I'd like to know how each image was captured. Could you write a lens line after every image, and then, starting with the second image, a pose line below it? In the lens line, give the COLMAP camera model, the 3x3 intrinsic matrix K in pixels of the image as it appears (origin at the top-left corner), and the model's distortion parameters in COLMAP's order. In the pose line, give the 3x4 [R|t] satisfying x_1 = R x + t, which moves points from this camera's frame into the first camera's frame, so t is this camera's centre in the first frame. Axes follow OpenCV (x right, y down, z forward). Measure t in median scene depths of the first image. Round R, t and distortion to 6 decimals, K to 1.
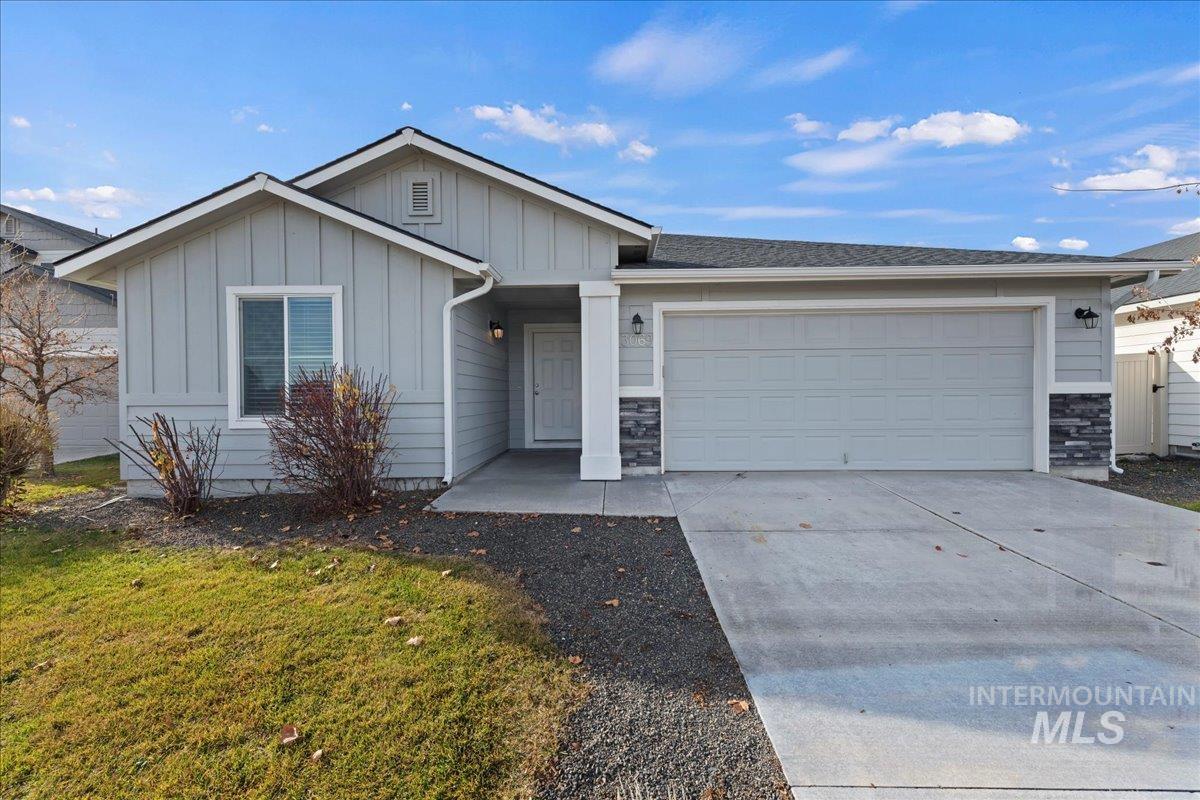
lens RADIAL K [[636.3, 0, 599.2], [0, 636.3, 405.4], [0, 0, 1]] dist [-0.001393, 0.000229]
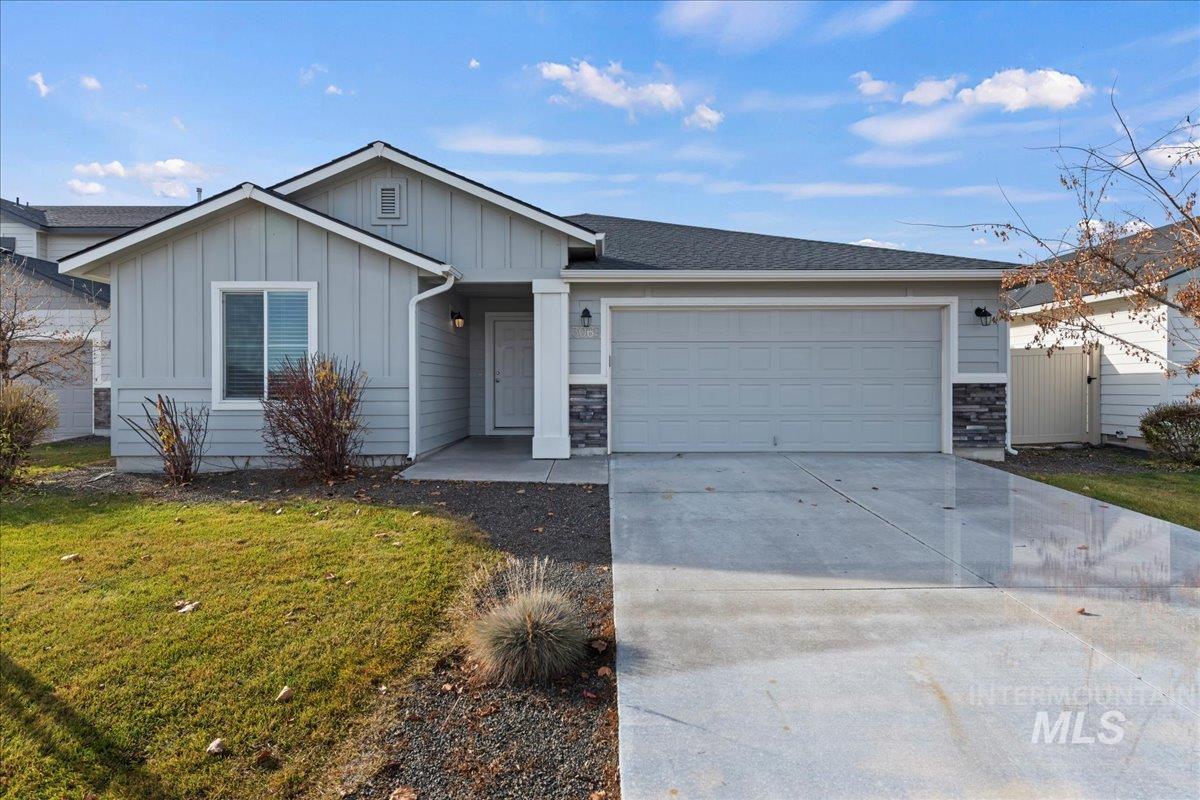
lens RADIAL K [[697.0, 0, 597.8], [0, 697.0, 390.7], [0, 0, 1]] dist [-0.001135, -0.000162]
pose [[0.999294, 0.005754, 0.037117, 0.039093], [-0.005467, 0.999954, -0.007834, 0.008396], [-0.037160, 0.007625, 0.999280, -0.220365]]
